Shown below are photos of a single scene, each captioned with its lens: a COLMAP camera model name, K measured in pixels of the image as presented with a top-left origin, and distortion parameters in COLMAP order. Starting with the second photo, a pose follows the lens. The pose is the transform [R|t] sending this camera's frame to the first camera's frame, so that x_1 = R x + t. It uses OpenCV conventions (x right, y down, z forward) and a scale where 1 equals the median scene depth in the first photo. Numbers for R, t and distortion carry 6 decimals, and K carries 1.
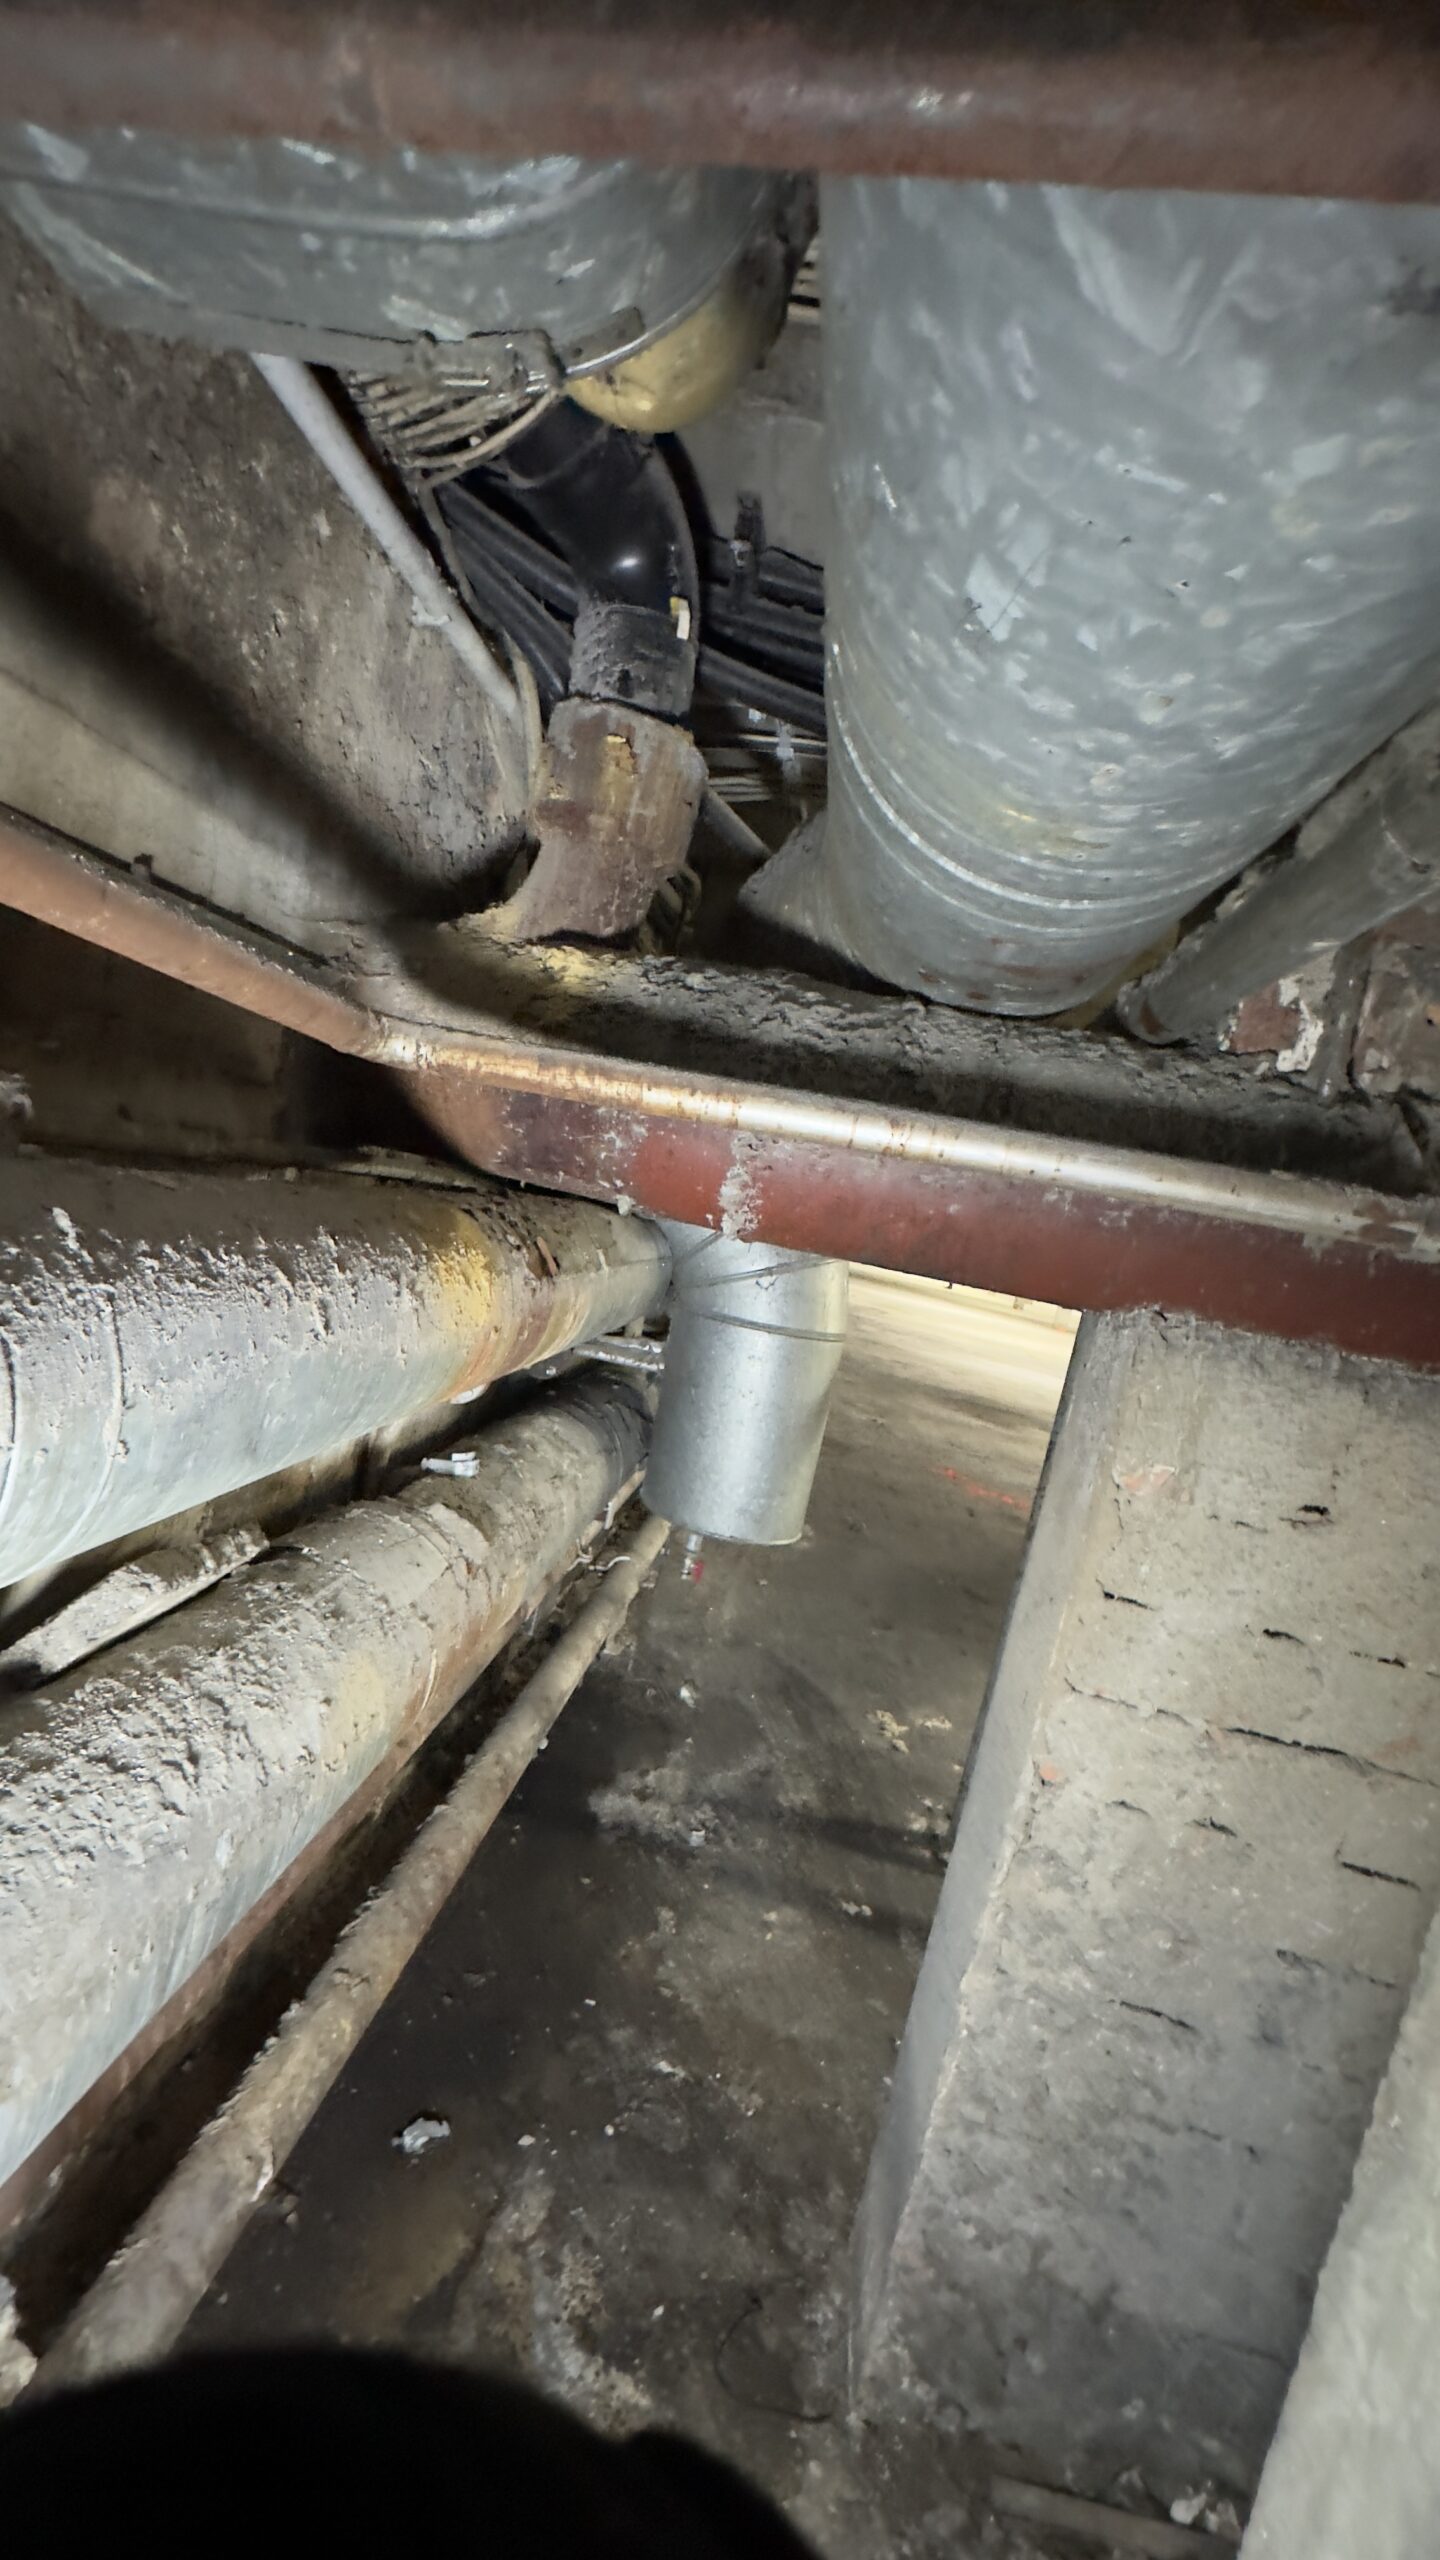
lens RADIAL K [[1025.2, 0, 720.0], [0, 1025.2, 1280.0], [0, 0, 1]] dist [-0.007704, 0.003753]
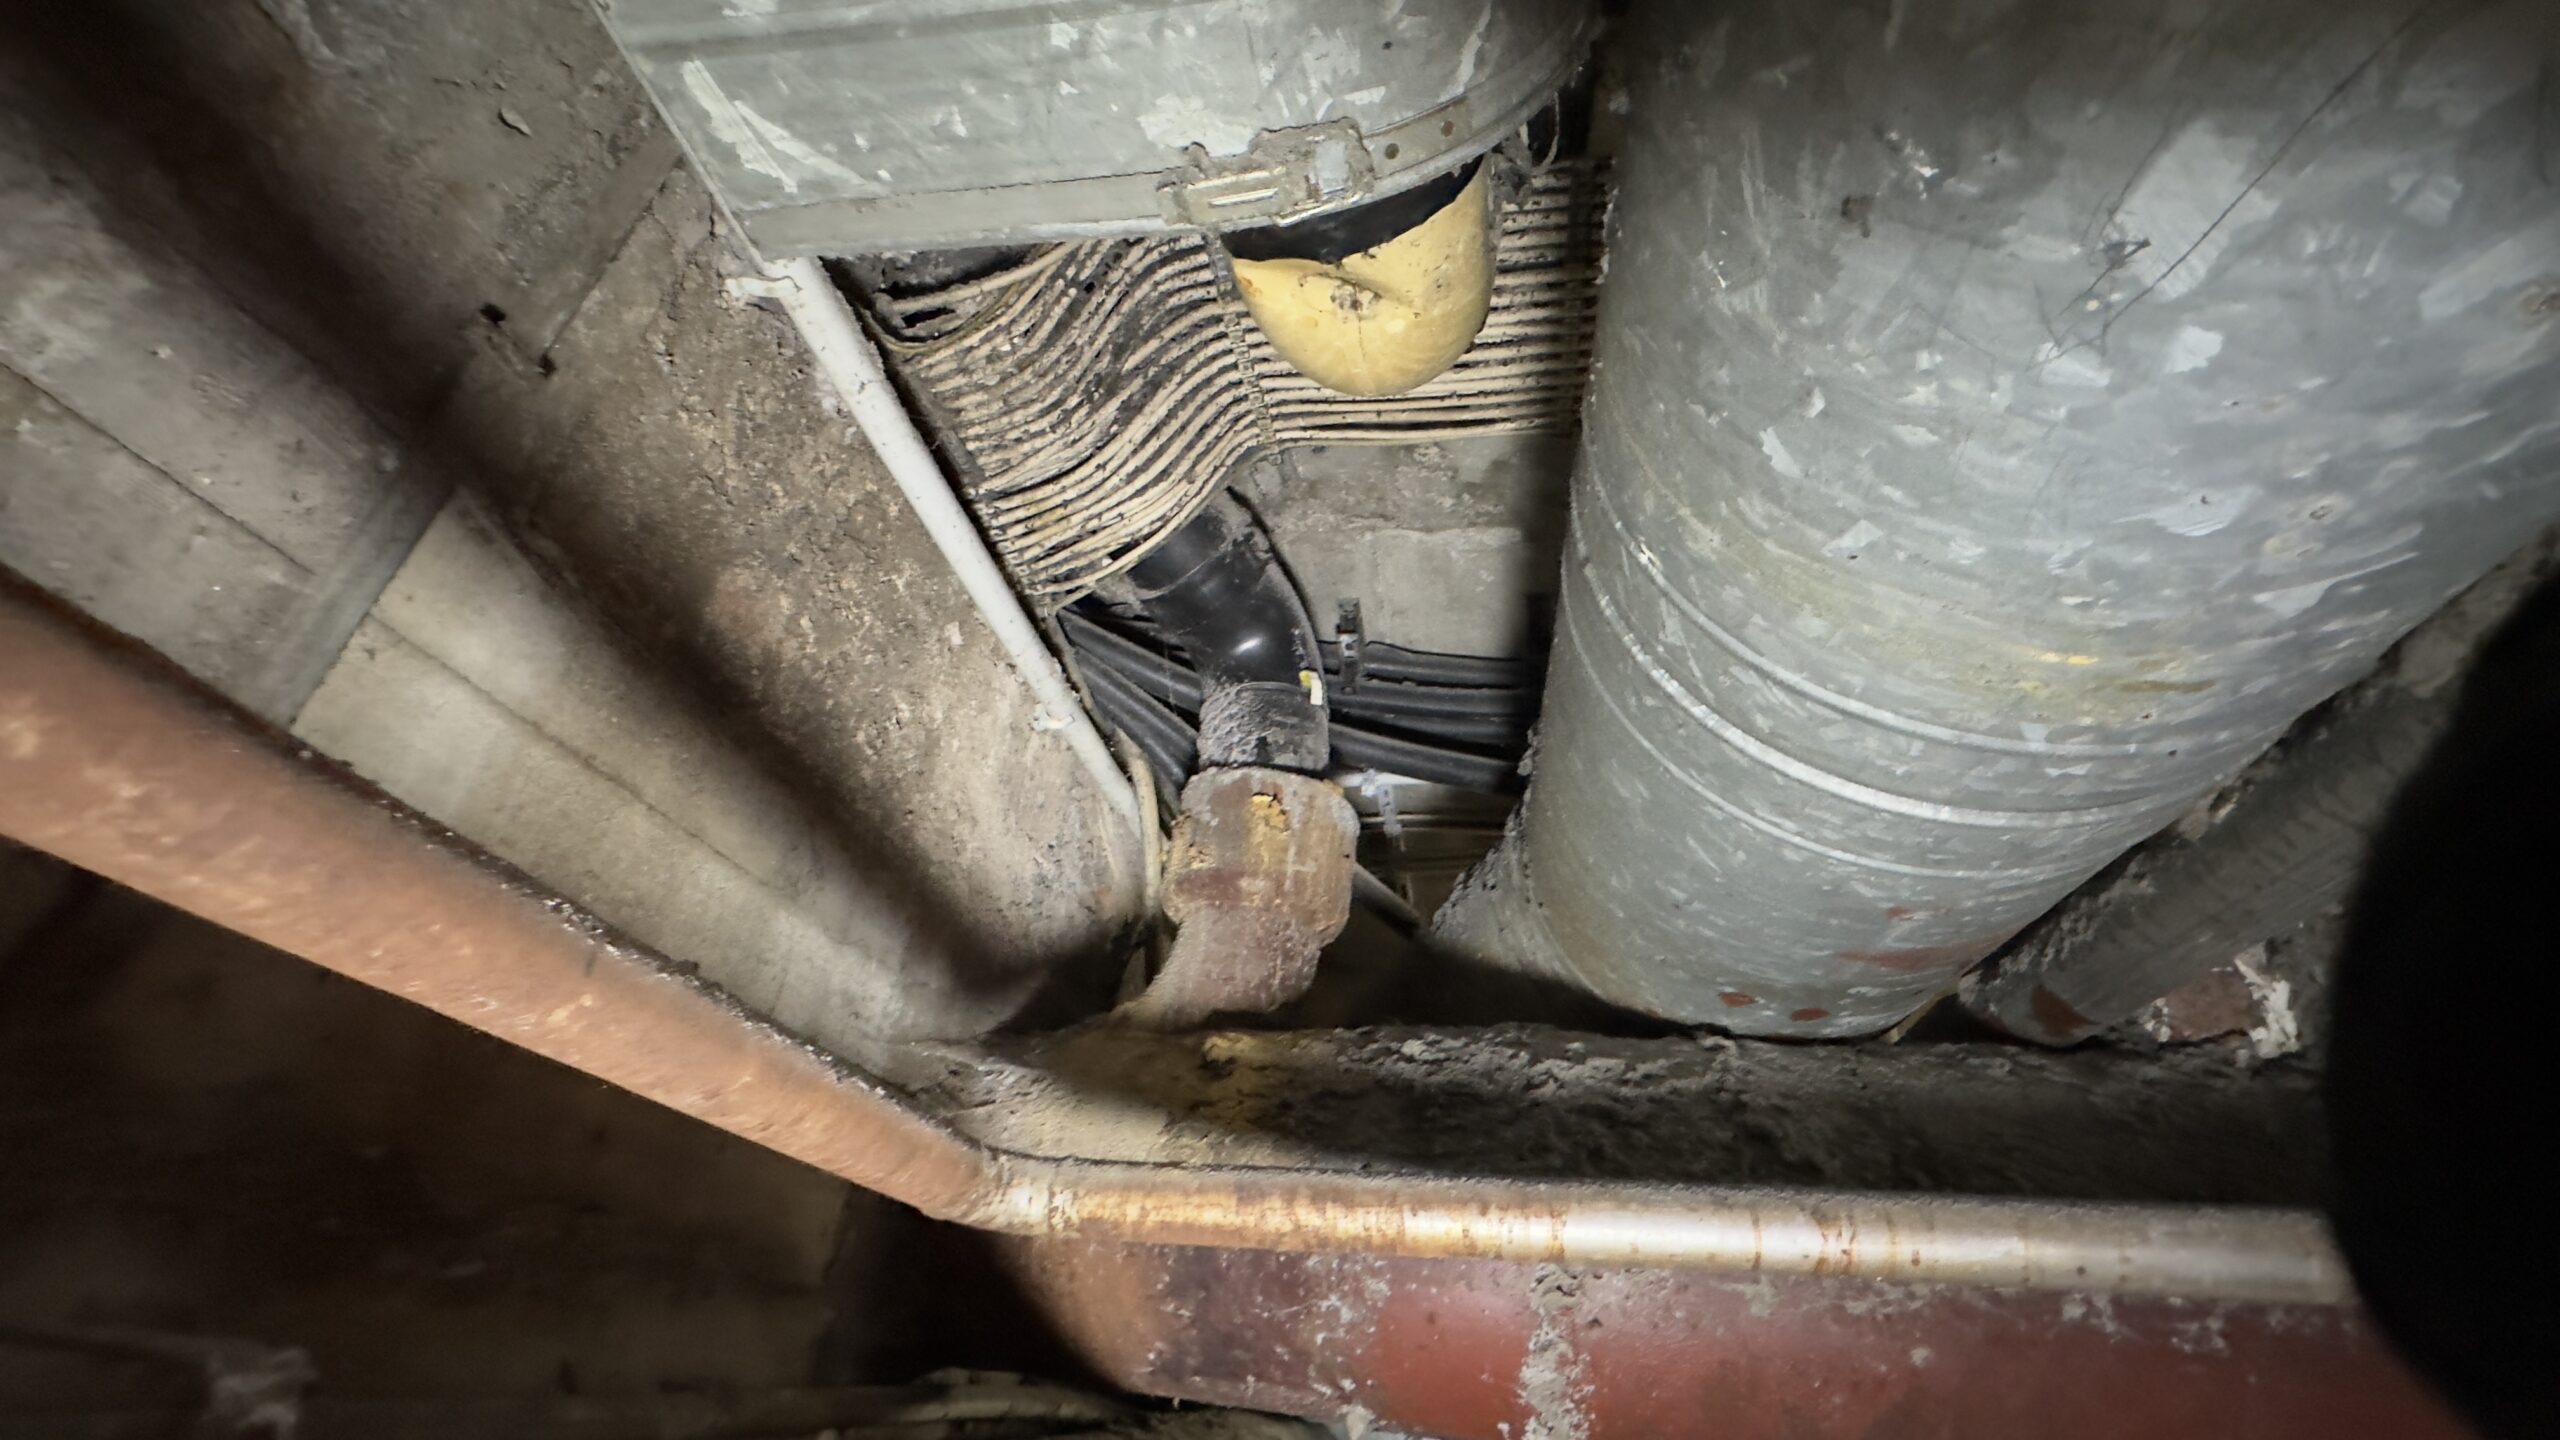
lens RADIAL K [[1025.2, 0, 1284.8], [0, 1025.2, 716.1], [0, 0, 1]] dist [-0.007704, 0.003753]
pose [[0.991568, -0.121400, 0.045340, -0.122769], [0.124393, 0.793542, -0.595665, -0.053823], [0.036335, 0.596283, 0.801952, 0.257528]]
